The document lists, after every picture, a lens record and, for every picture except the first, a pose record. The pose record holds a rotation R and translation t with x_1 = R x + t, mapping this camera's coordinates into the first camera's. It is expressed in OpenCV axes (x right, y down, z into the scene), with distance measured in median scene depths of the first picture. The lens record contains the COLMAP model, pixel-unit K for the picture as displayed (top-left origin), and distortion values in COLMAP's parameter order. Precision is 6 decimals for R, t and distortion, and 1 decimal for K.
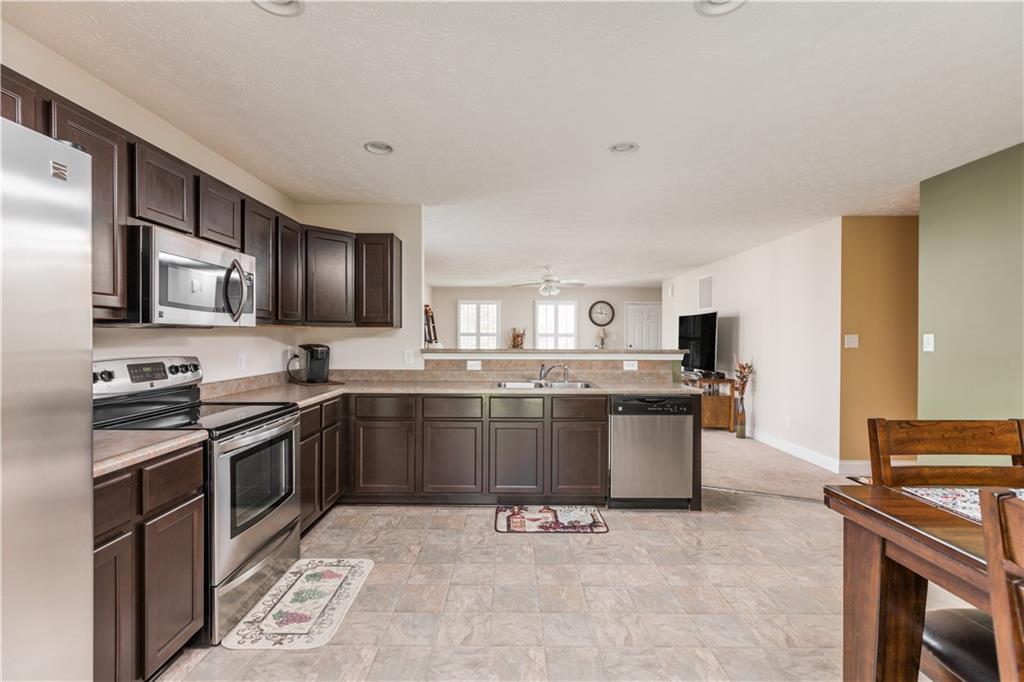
lens RADIAL K [[453.1, 0, 508.4], [0, 453.1, 338.1], [0, 0, 1]] dist [0.002246, -0.000045]
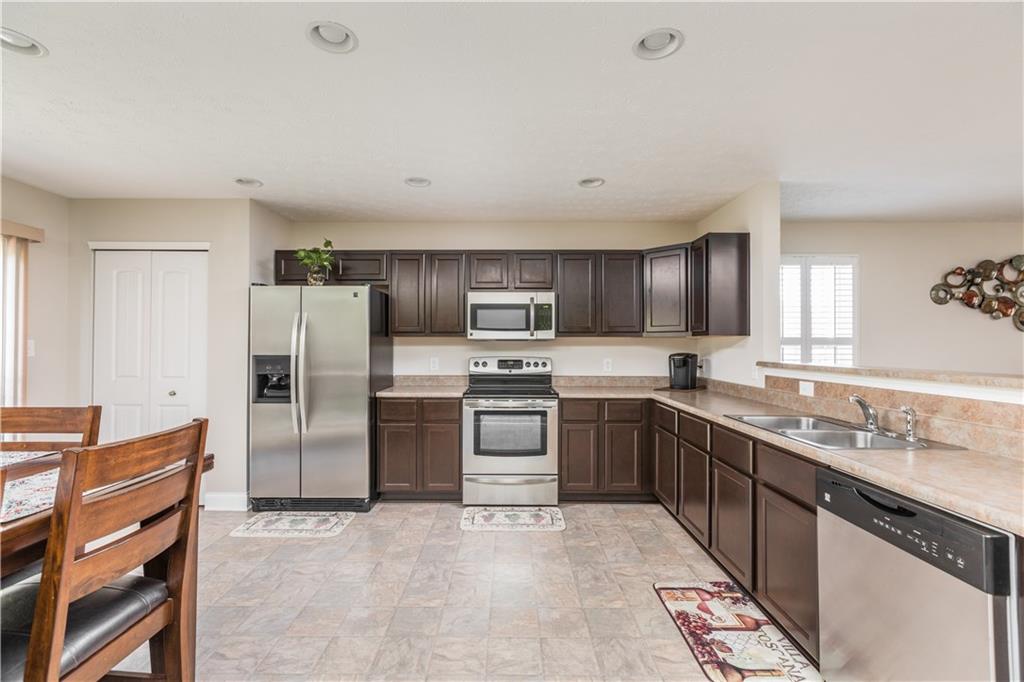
lens RADIAL K [[453.1, 0, 508.0], [0, 453.1, 341.5], [0, 0, 1]] dist [0.002246, -0.000045]
pose [[-0.001016, -0.011899, -0.999929, 0.909786], [-0.008631, 0.999892, -0.011890, 0.002255], [0.999962, 0.008618, -0.001118, 0.836503]]
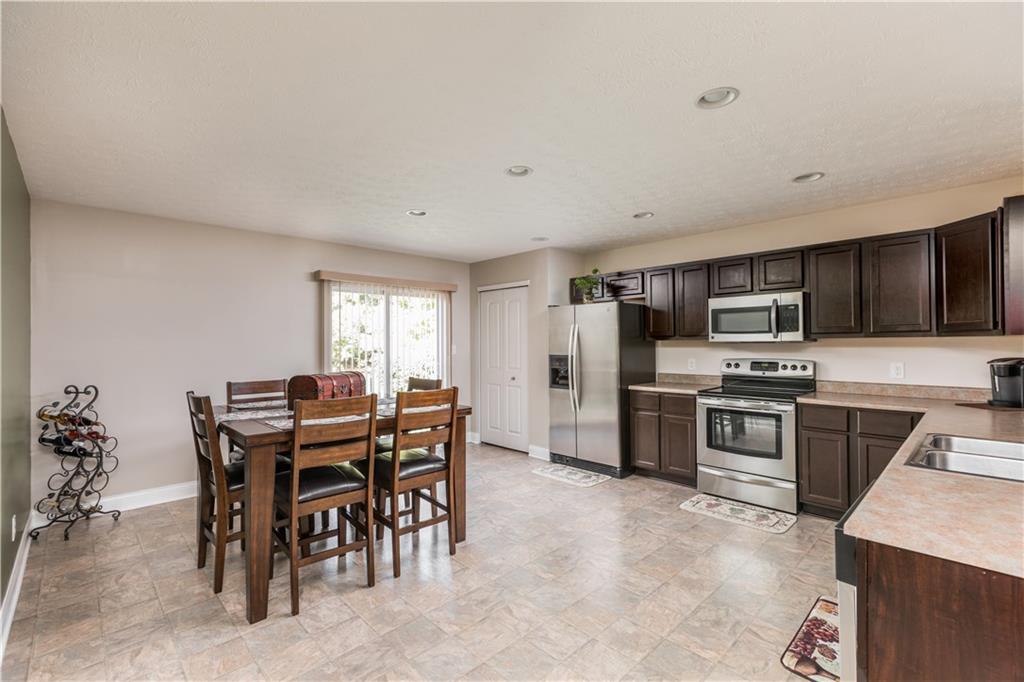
lens RADIAL K [[453.1, 0, 507.5], [0, 453.1, 339.5], [0, 0, 1]] dist [0.002246, -0.000045]
pose [[-0.720548, -0.004384, -0.693391, 1.057448], [0.000503, 0.999976, -0.006845, -0.019836], [0.693405, -0.005281, -0.720529, 1.357149]]
